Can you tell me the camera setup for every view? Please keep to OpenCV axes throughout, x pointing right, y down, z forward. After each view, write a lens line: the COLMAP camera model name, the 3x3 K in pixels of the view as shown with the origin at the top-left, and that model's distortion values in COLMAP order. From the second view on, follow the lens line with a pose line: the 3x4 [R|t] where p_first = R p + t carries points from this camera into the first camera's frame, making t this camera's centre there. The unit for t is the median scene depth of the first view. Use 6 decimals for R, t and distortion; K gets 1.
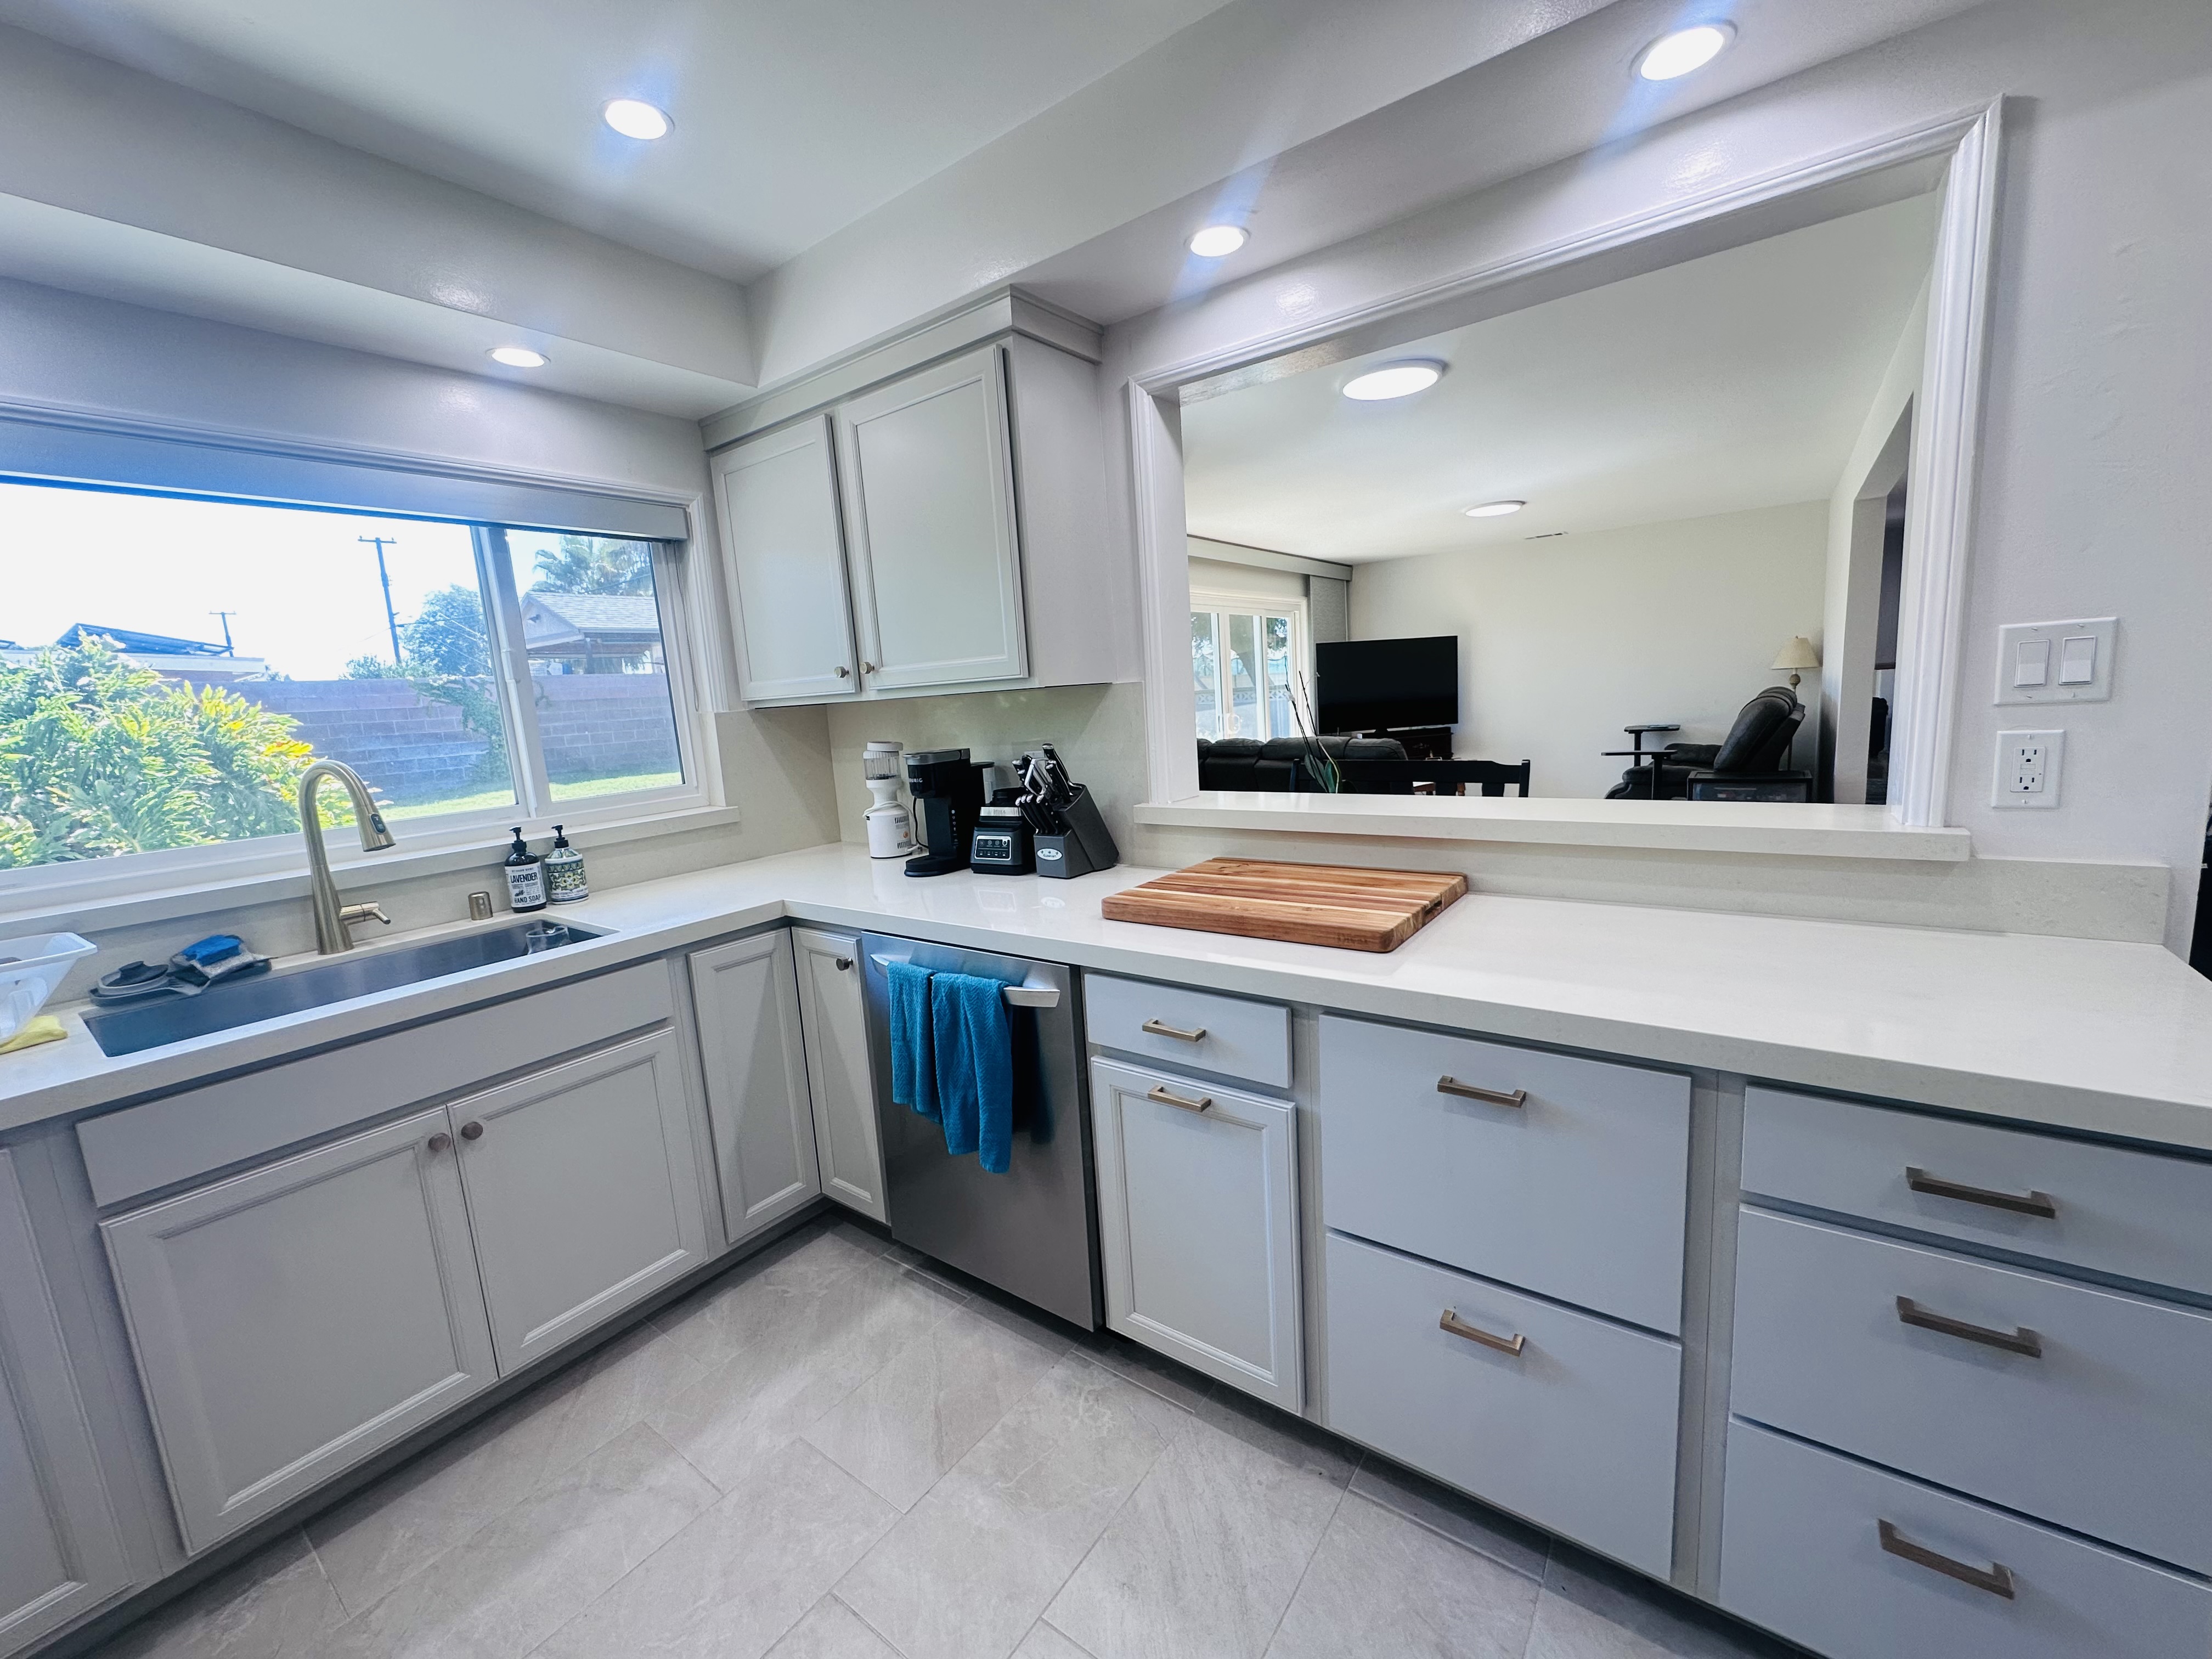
lens RADIAL K [[884.1, 0, 1101.9], [0, 884.1, 832.3], [0, 0, 1]] dist [-0.005971, 0.001279]
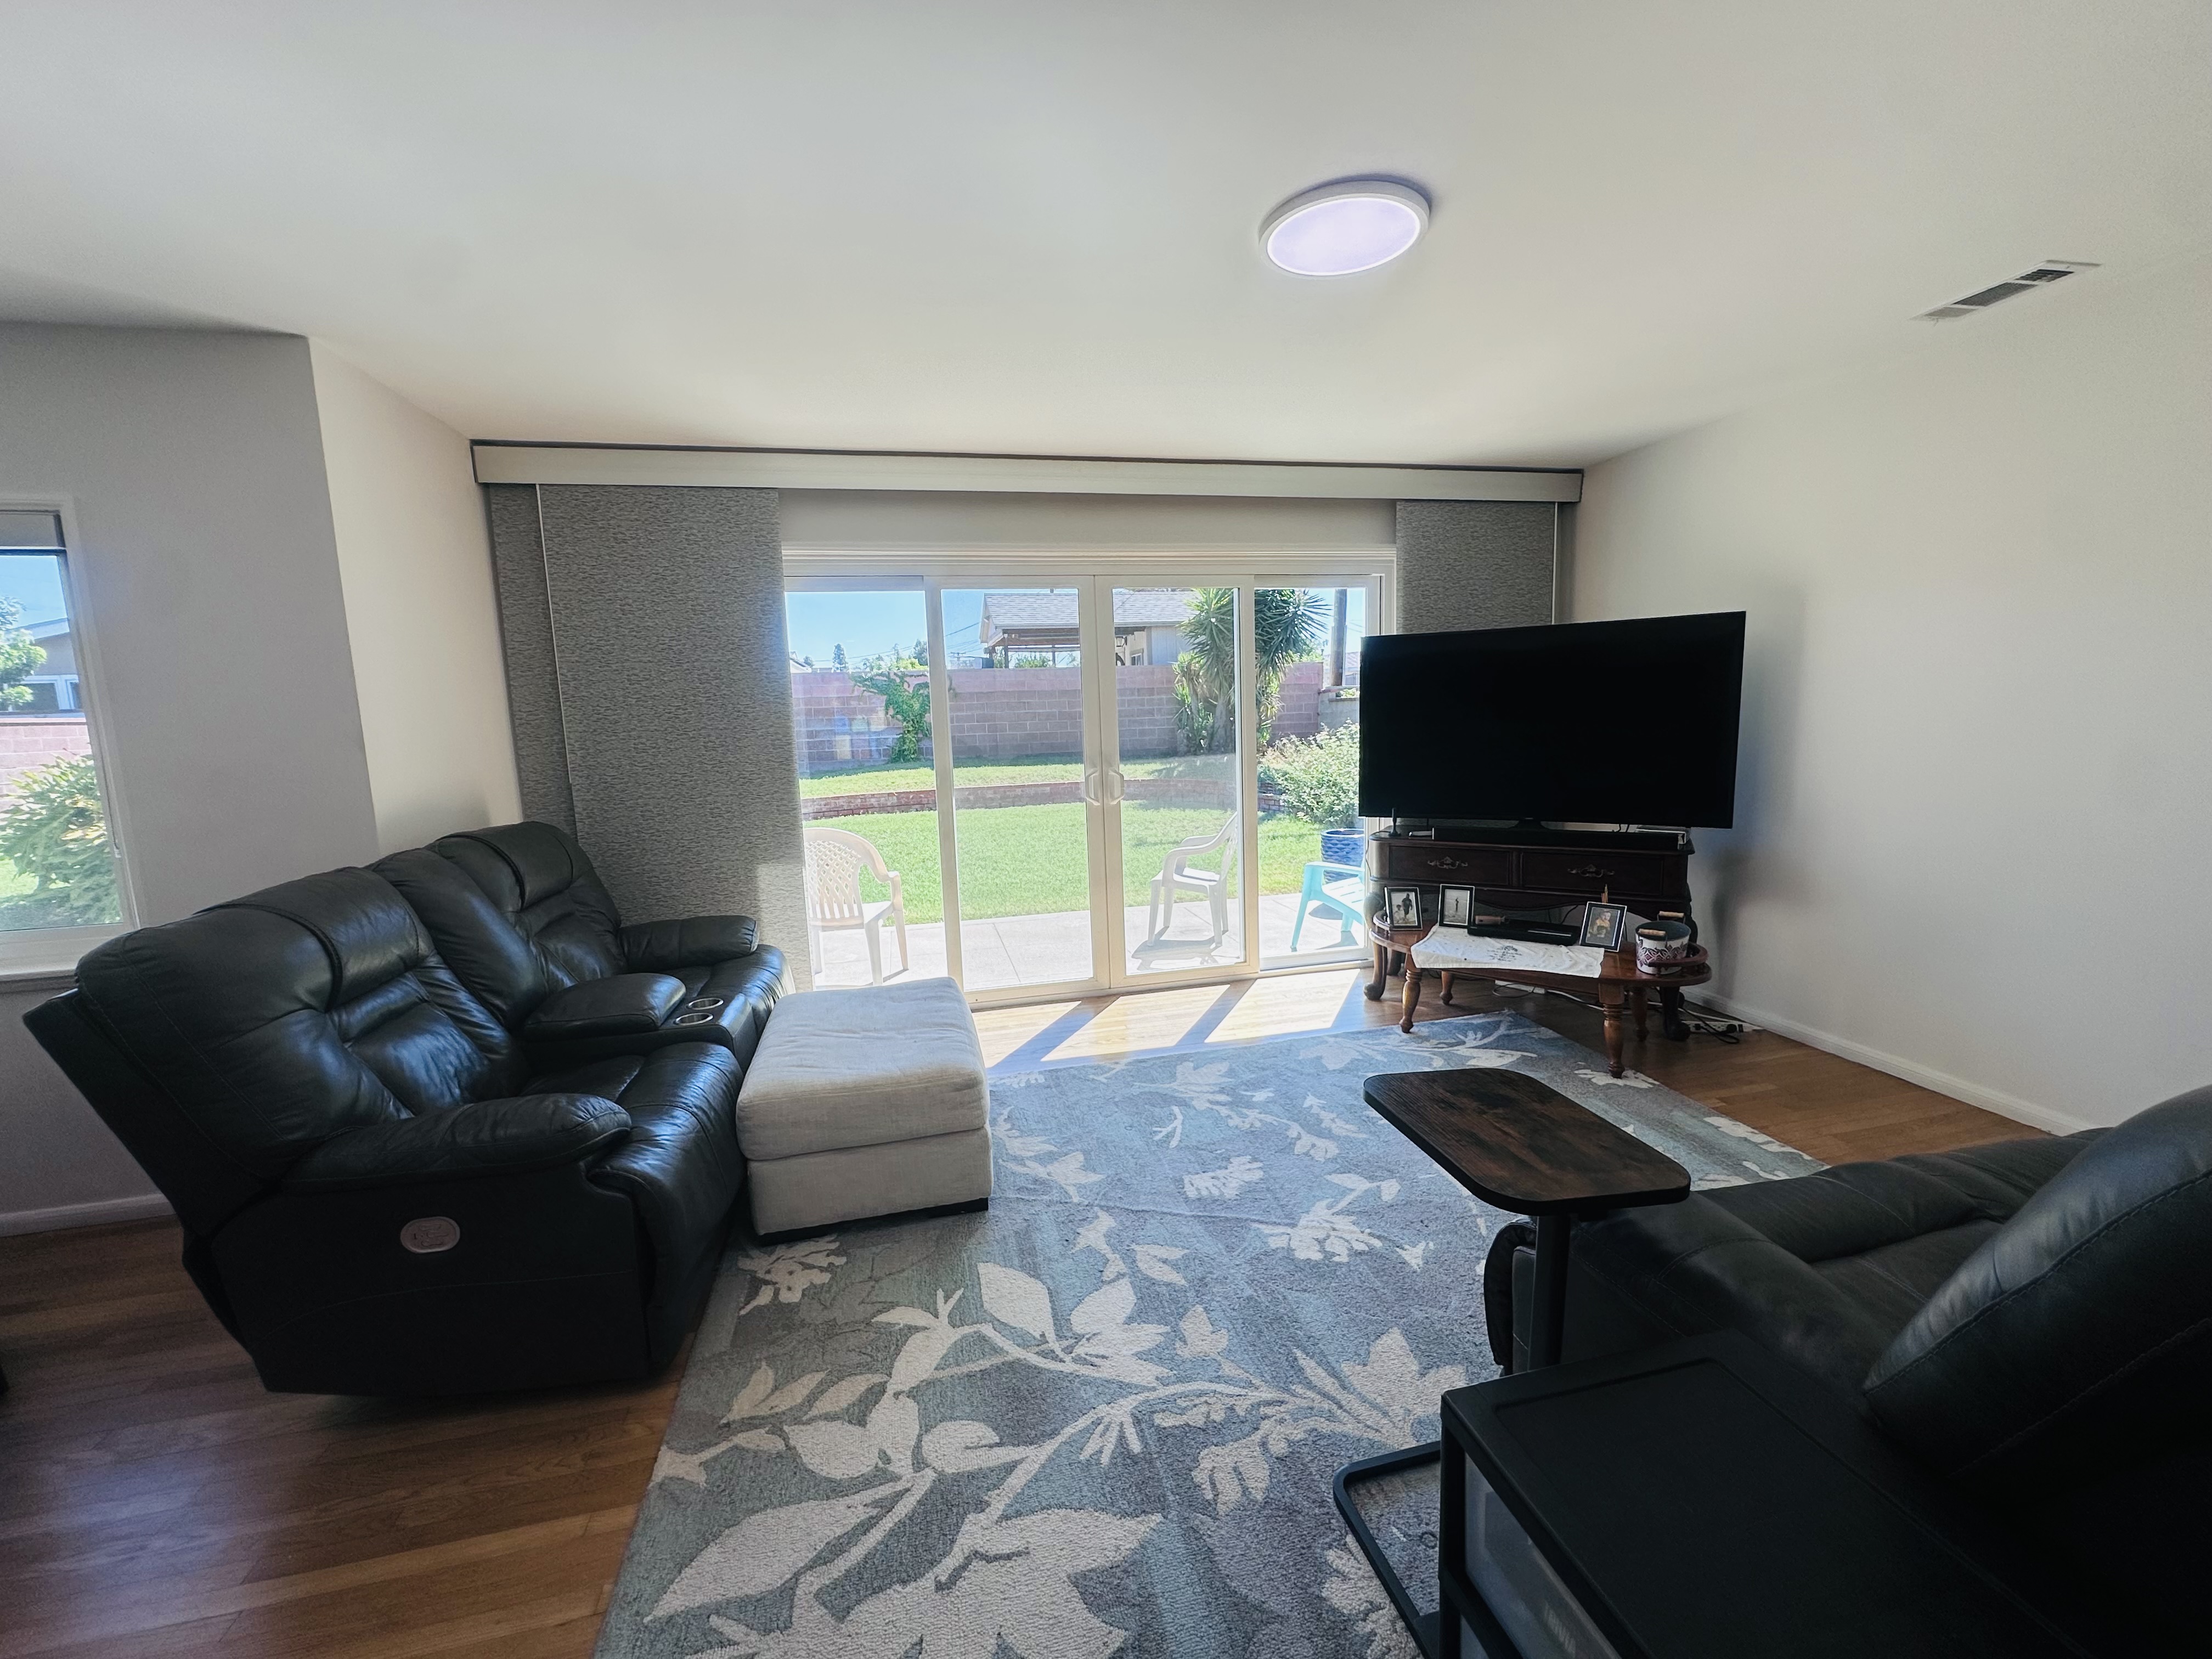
lens RADIAL K [[884.1, 0, 1104.3], [0, 884.1, 831.8], [0, 0, 1]] dist [-0.005971, 0.001279]
pose [[0.757263, 0.126240, -0.640793, 1.465703], [-0.116598, 0.991511, 0.057543, -0.368117], [0.642617, 0.031140, 0.765554, 1.666260]]
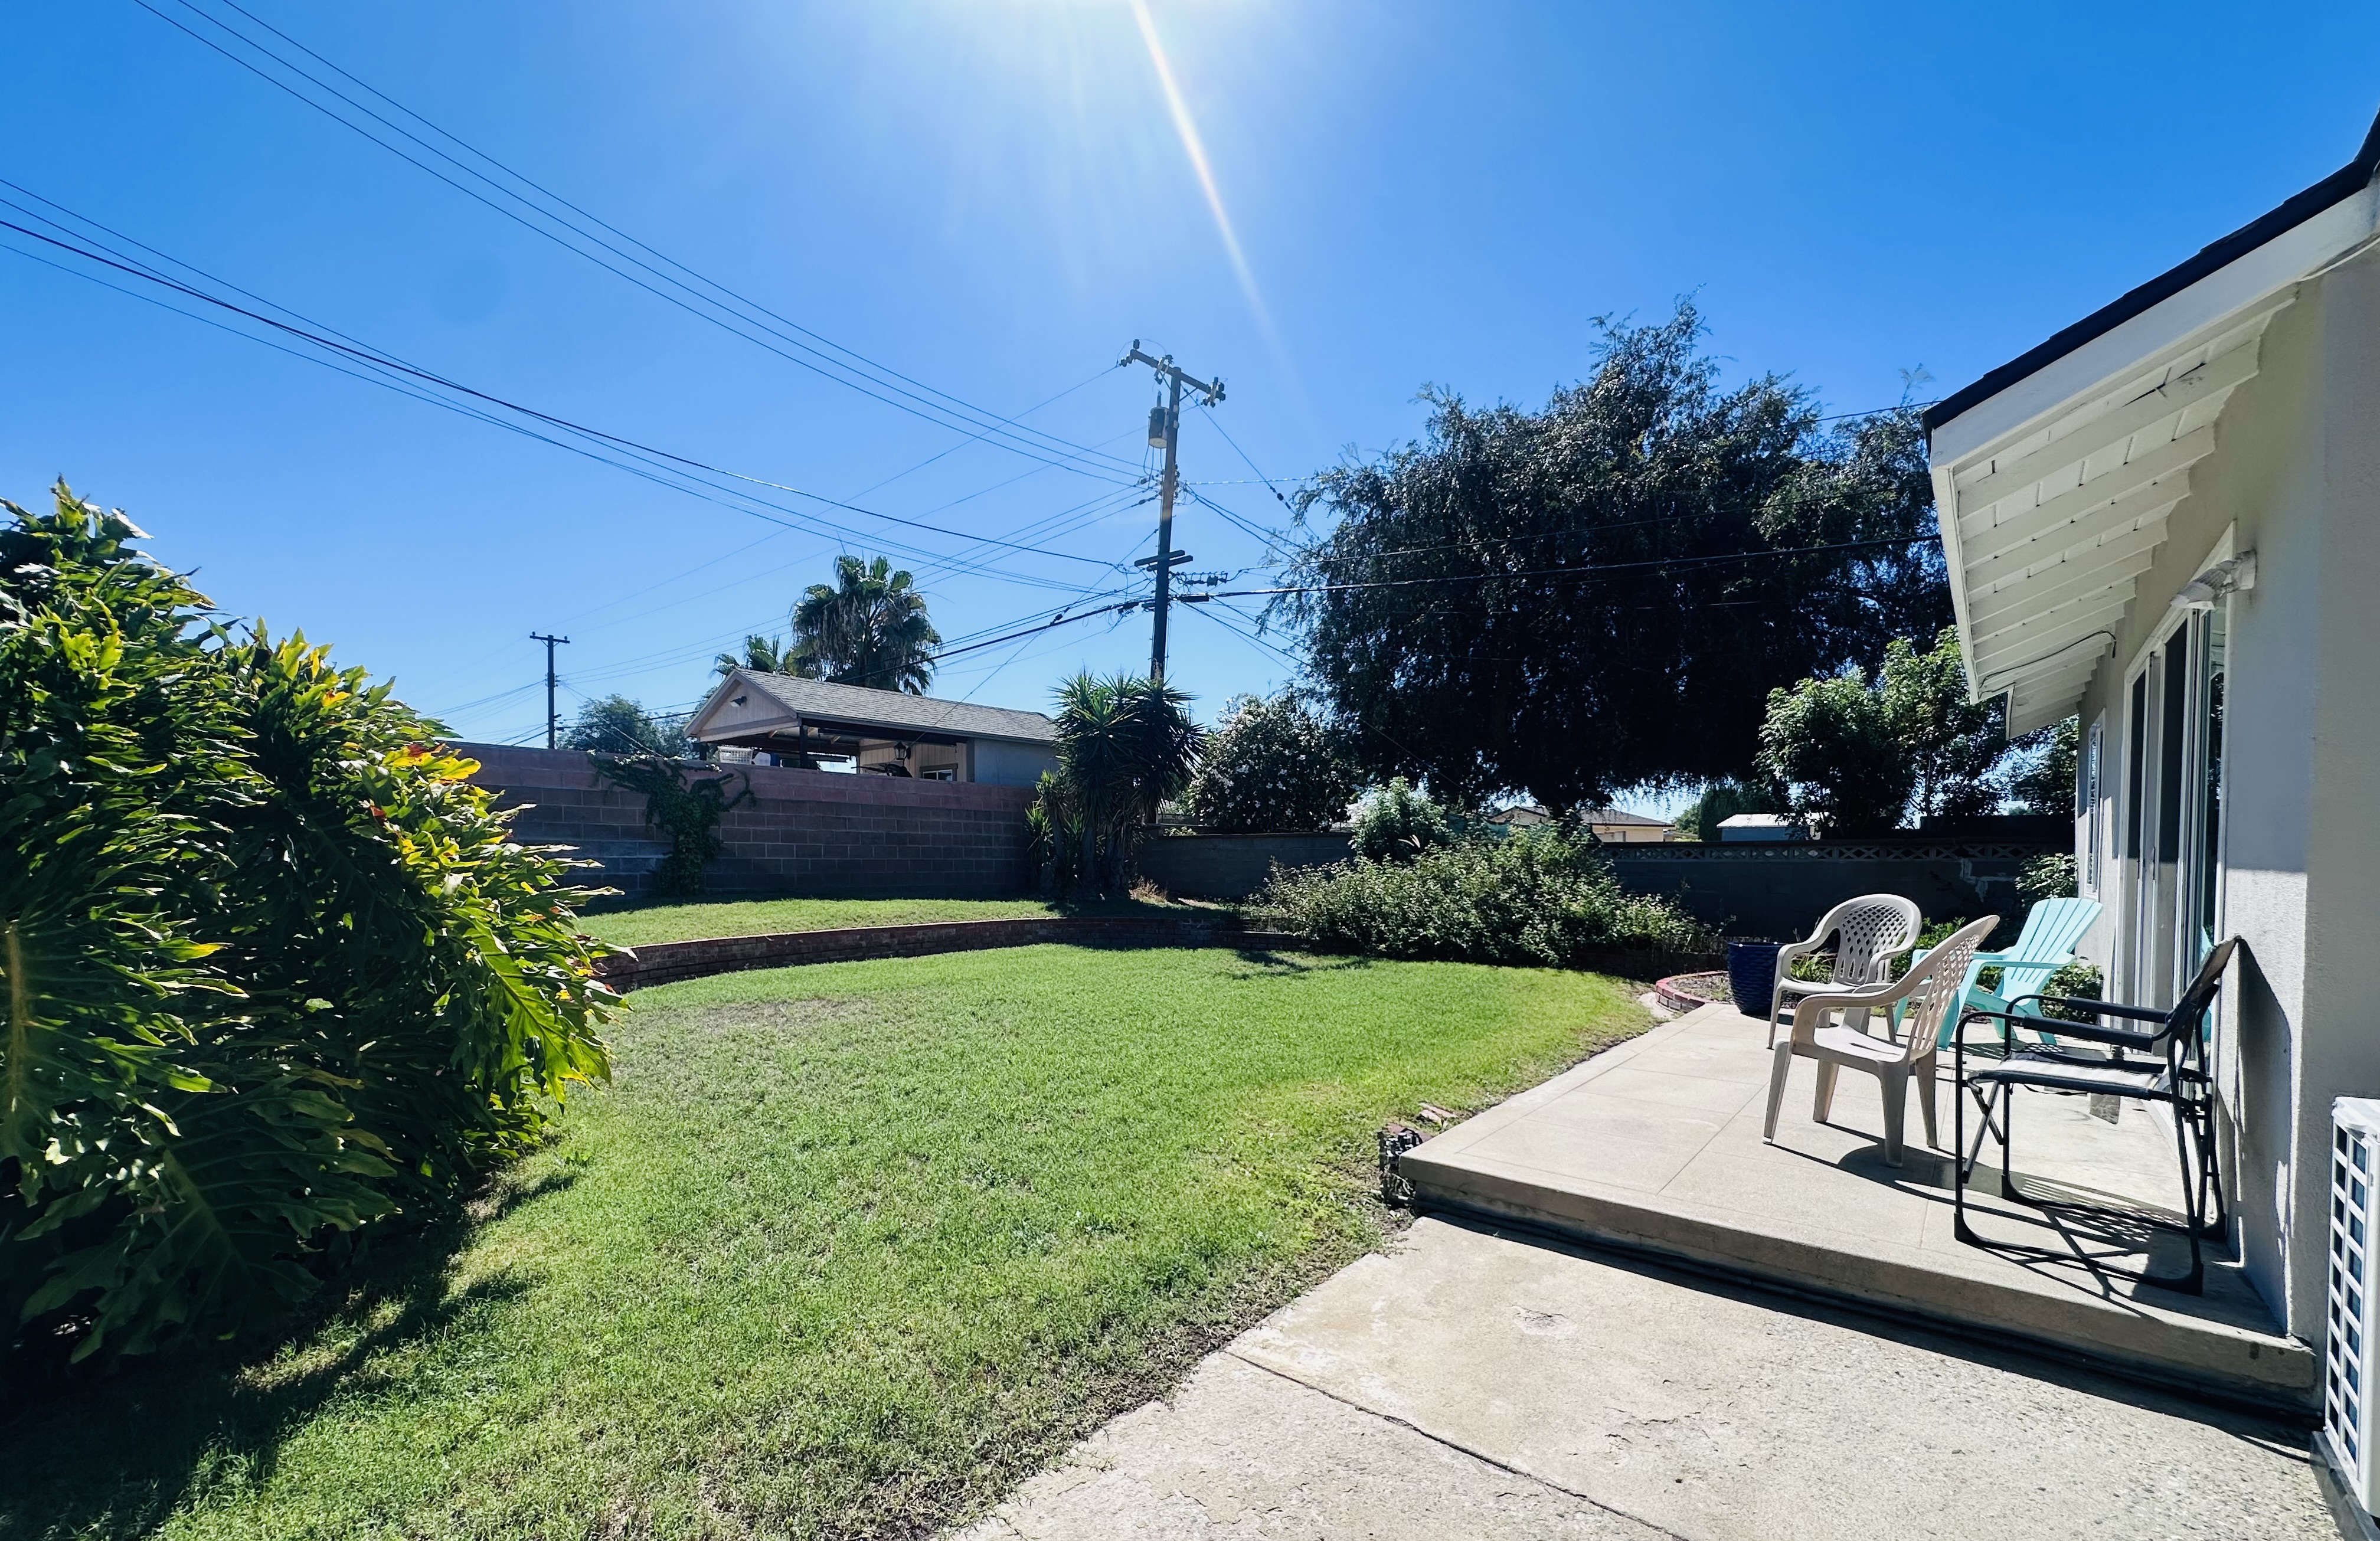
lens RADIAL K [[955.4, 0, 1184.3], [0, 955.4, 887.4], [0, 0, 1]] dist [-0.001760, -0.000259]
pose [[0.995160, 0.070564, -0.068397, -1.146012], [-0.078599, 0.989294, -0.122959, 0.005965], [0.058988, 0.127740, 0.990052, 1.248883]]
